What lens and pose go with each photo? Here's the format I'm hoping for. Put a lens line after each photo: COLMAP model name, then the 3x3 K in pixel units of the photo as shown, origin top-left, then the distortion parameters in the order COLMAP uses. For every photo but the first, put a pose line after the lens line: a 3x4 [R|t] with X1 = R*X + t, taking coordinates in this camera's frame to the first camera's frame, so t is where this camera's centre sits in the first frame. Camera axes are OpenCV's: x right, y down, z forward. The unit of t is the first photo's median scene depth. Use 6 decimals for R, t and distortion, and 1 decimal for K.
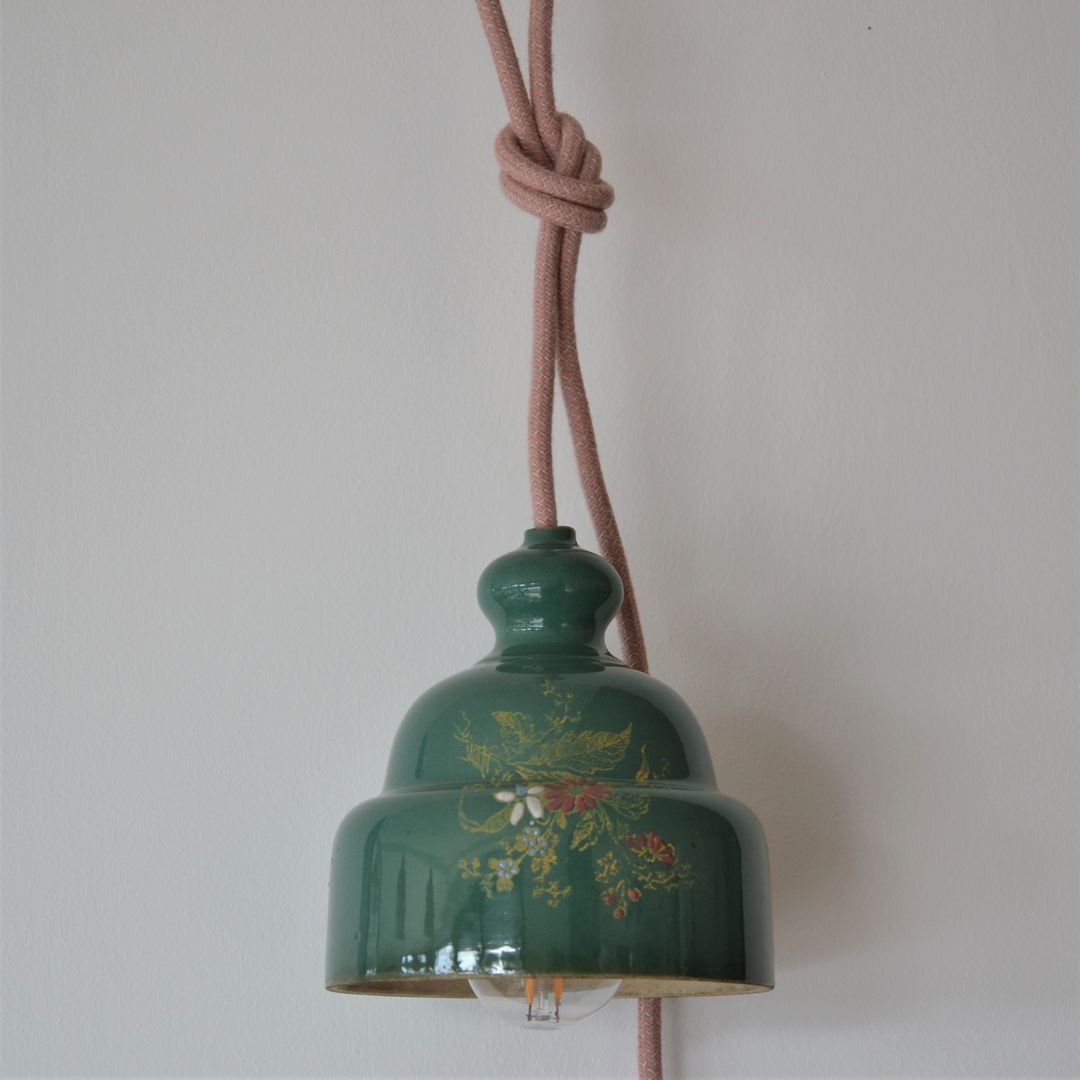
lens RADIAL K [[3301.9, 0, 546.3], [0, 3301.9, 534.4], [0, 0, 1]] dist [0.219086, 0.000000]
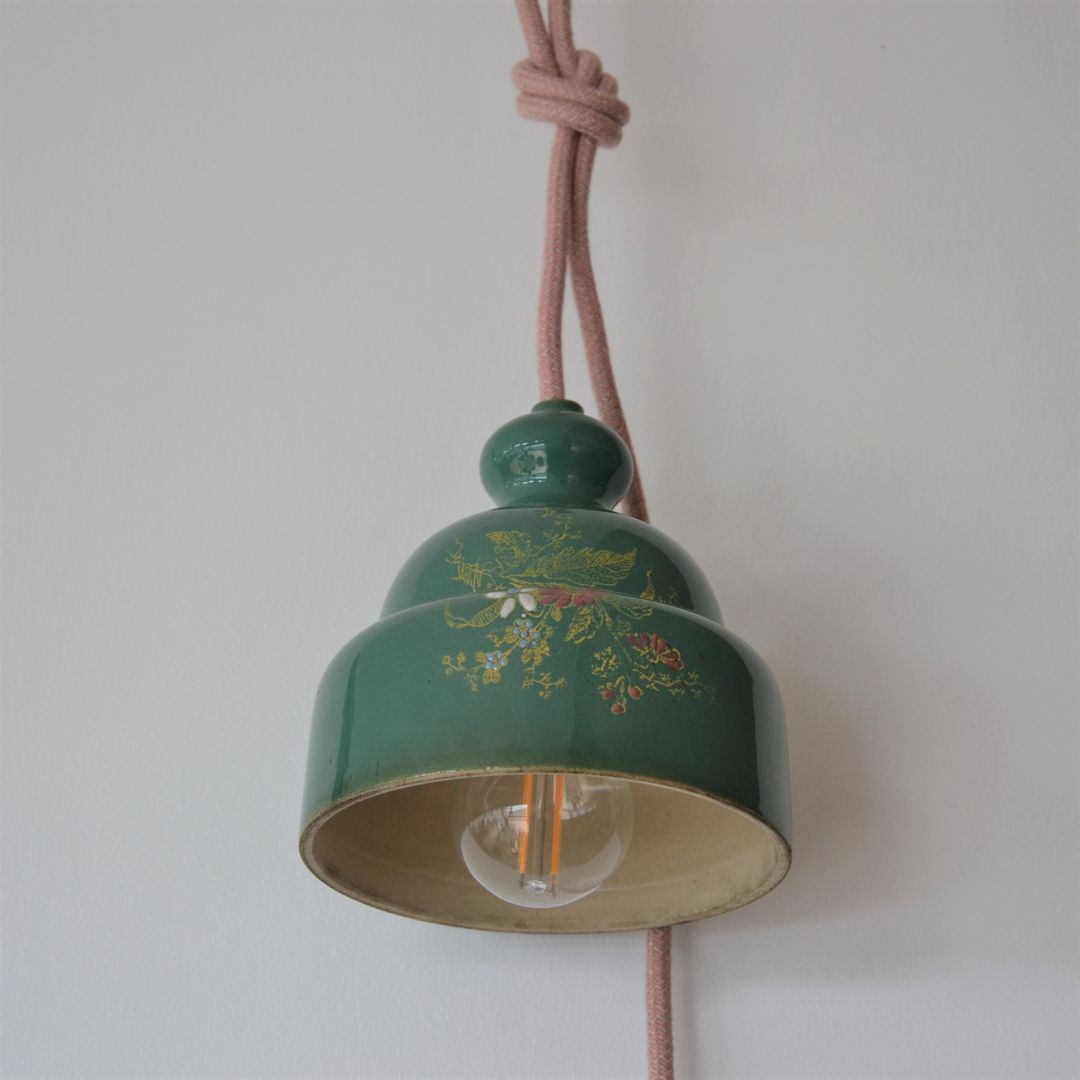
lens RADIAL K [[2624.1, 0, 546.9], [0, 2624.1, 540.2], [0, 0, 1]] dist [0.138556, 0.000000]
pose [[0.999406, 0.012510, -0.032110, 0.023423], [-0.020628, 0.963580, -0.266622, 0.243408], [0.027606, 0.267126, 0.963266, 0.279101]]
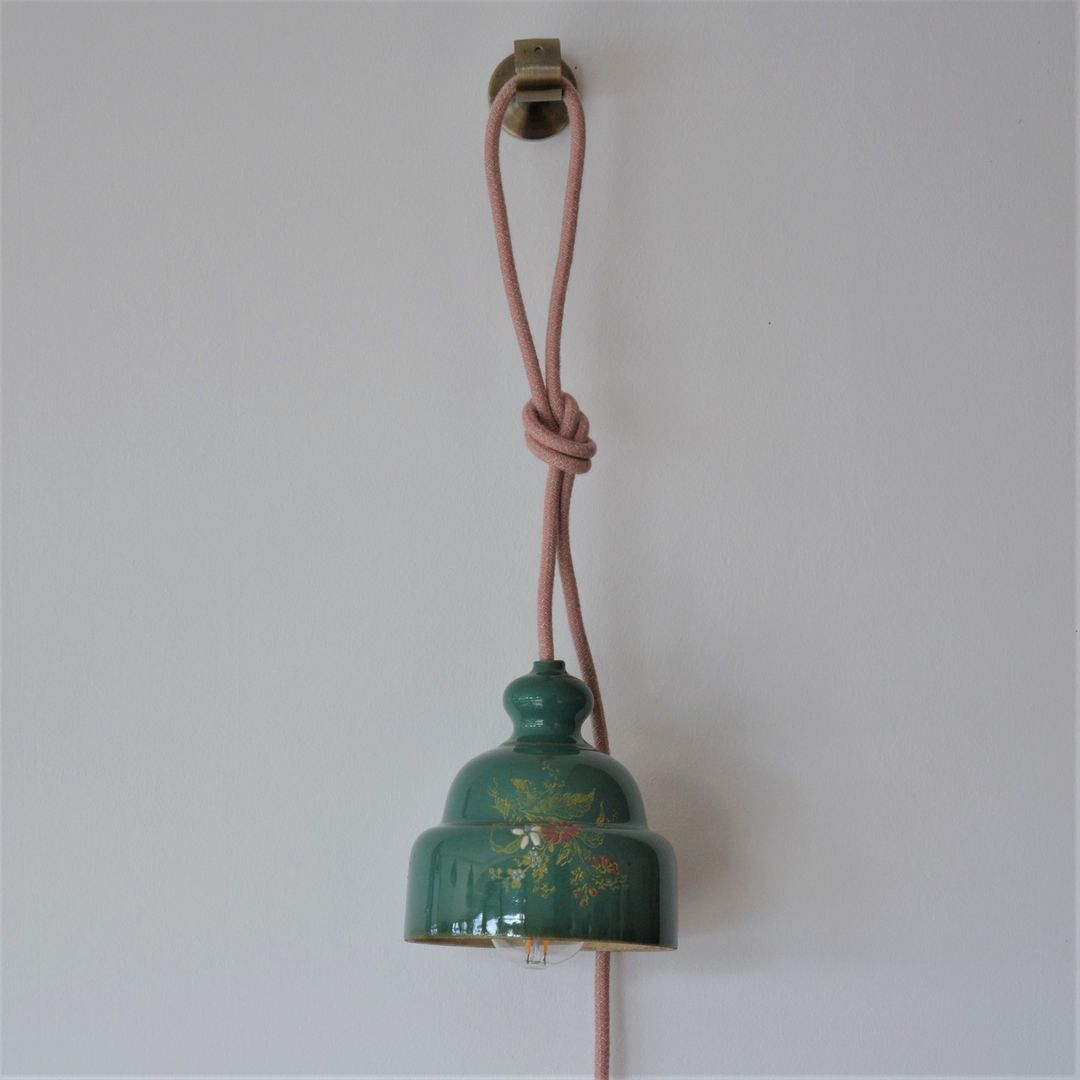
lens RADIAL K [[4364.3, 0, 536.9], [0, 4364.3, 541.2], [0, 0, 1]] dist [0.064478, 0.000000]
pose [[0.999517, 0.031076, 0.000280, -0.007507], [-0.031048, 0.998162, 0.052036, -0.172988], [0.001338, -0.052019, 0.998645, -1.135864]]
